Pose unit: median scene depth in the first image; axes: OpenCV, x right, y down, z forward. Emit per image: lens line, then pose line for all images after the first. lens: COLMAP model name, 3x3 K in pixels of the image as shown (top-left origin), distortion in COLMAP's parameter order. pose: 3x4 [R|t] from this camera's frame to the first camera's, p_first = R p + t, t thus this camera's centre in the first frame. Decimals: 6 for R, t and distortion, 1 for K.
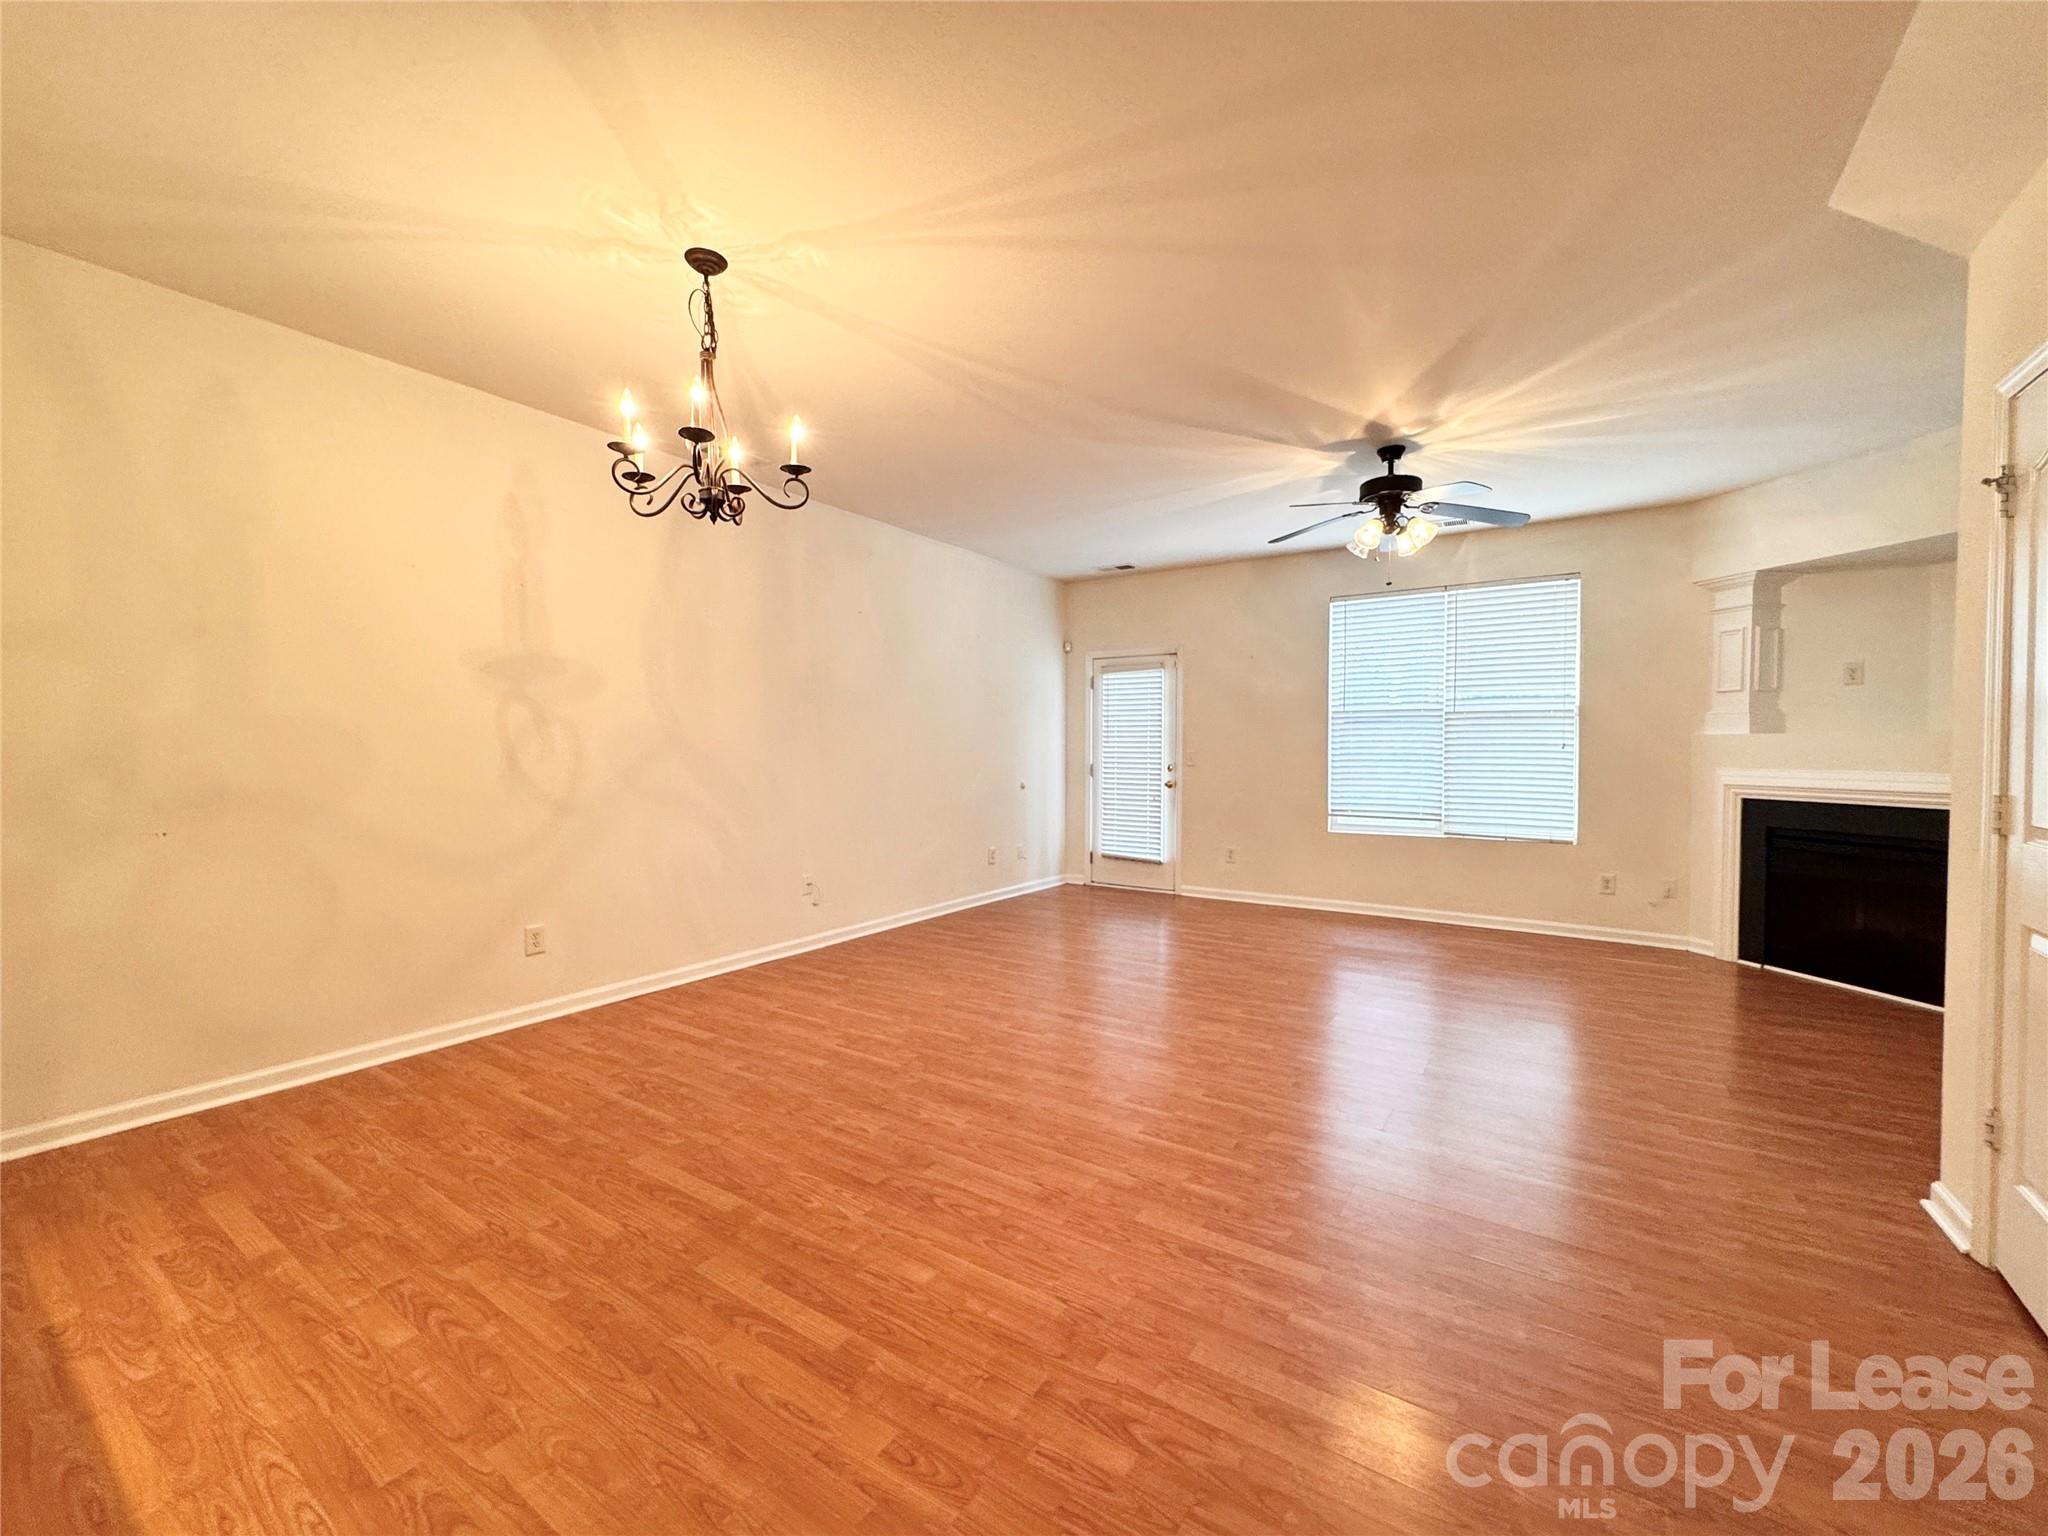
lens RADIAL K [[817.4, 0, 1022.8], [0, 817.4, 766.1], [0, 0, 1]] dist [-0.002650, -0.000077]
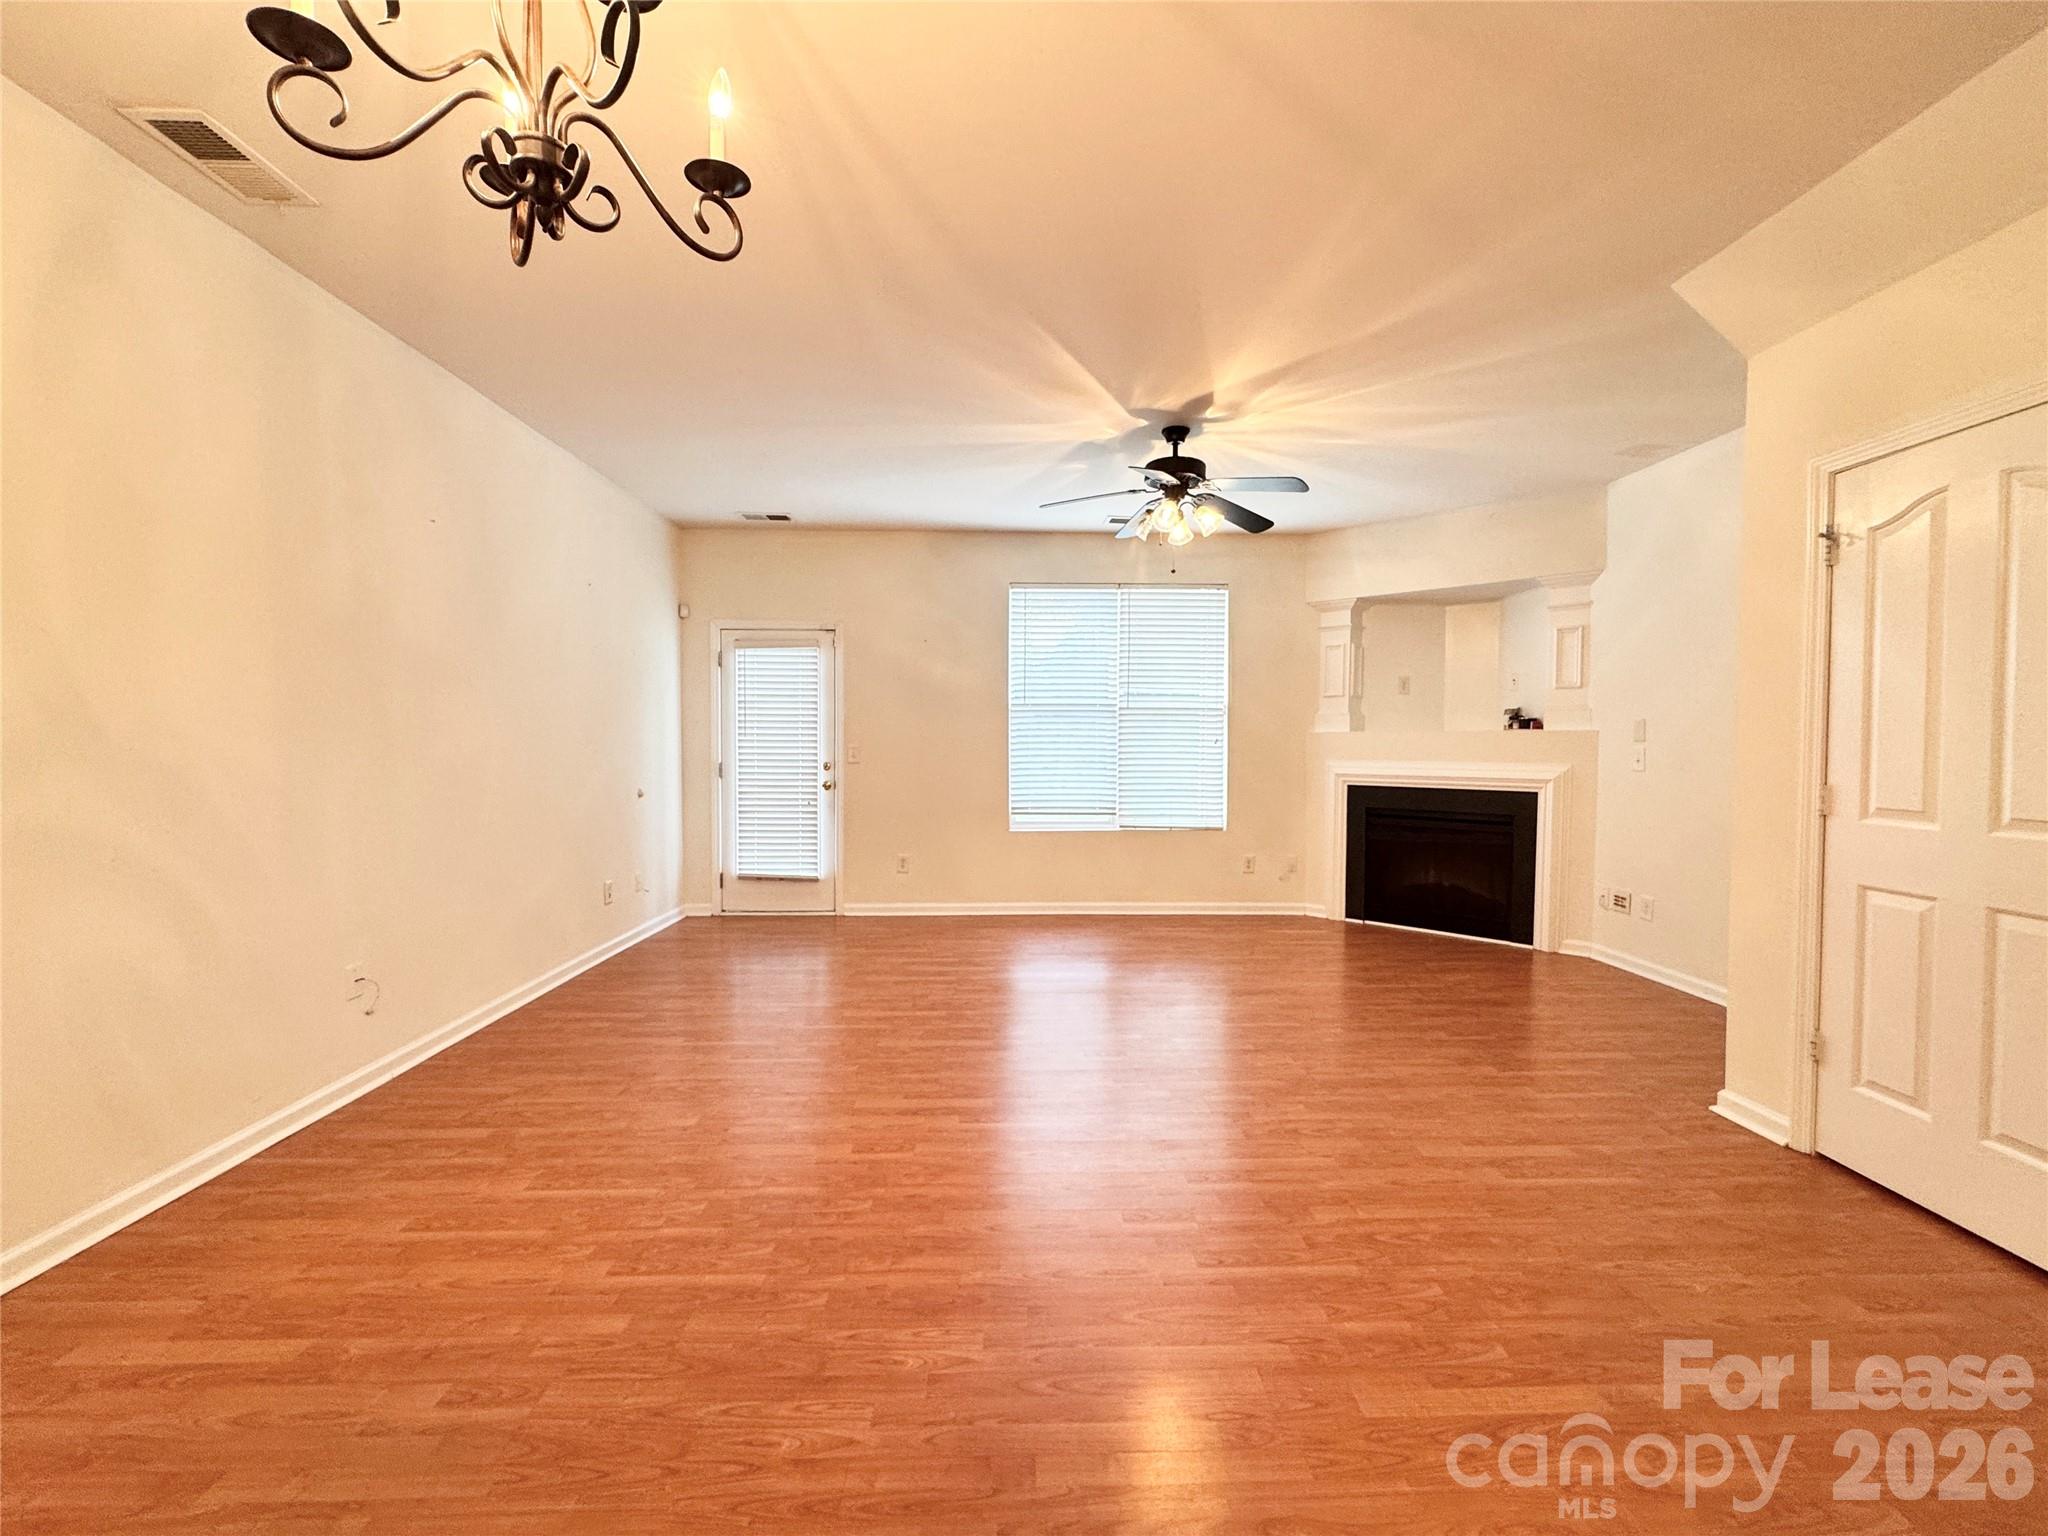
lens RADIAL K [[841.3, 0, 1021.9], [0, 841.3, 765.3], [0, 0, 1]] dist [-0.003095, 0.000042]
pose [[0.814810, -0.014878, 0.579537, -0.226315], [0.010501, 0.999885, 0.010904, -0.008021], [-0.579633, -0.002799, 0.814873, 0.254761]]
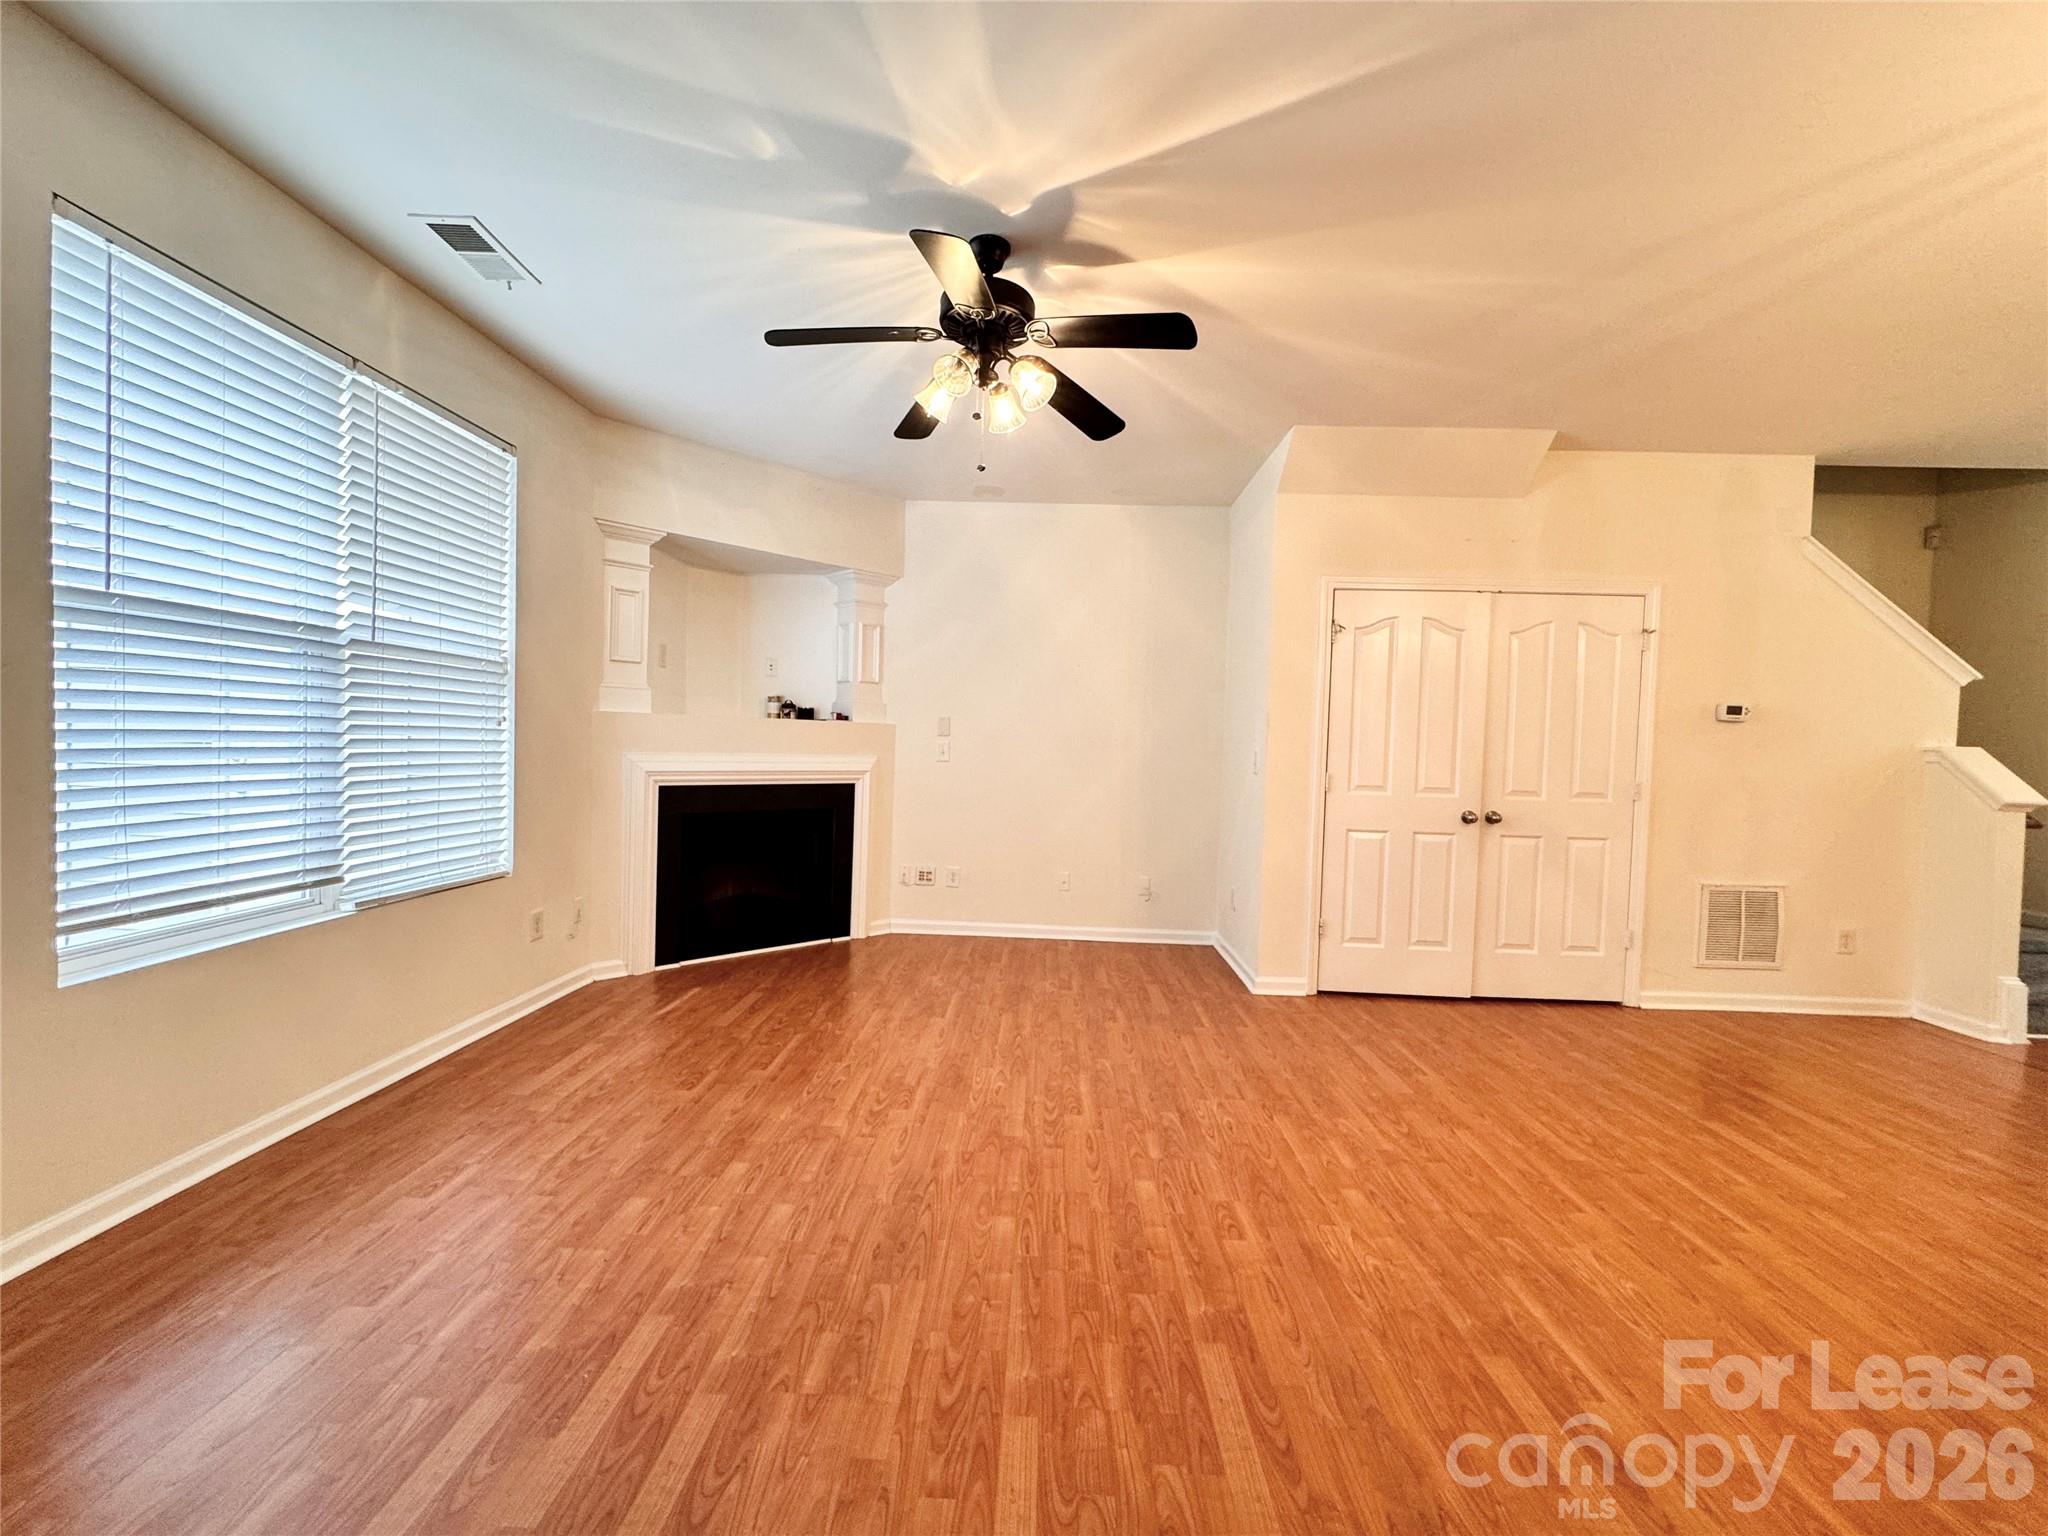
lens RADIAL K [[817.4, 0, 1022.8], [0, 817.4, 766.1], [0, 0, 1]] dist [-0.002650, -0.000077]
pose [[-0.529334, -0.040791, 0.847433, -0.078053], [-0.012991, 0.999116, 0.039978, -0.022015], [-0.848314, 0.010153, -0.529396, 1.095825]]
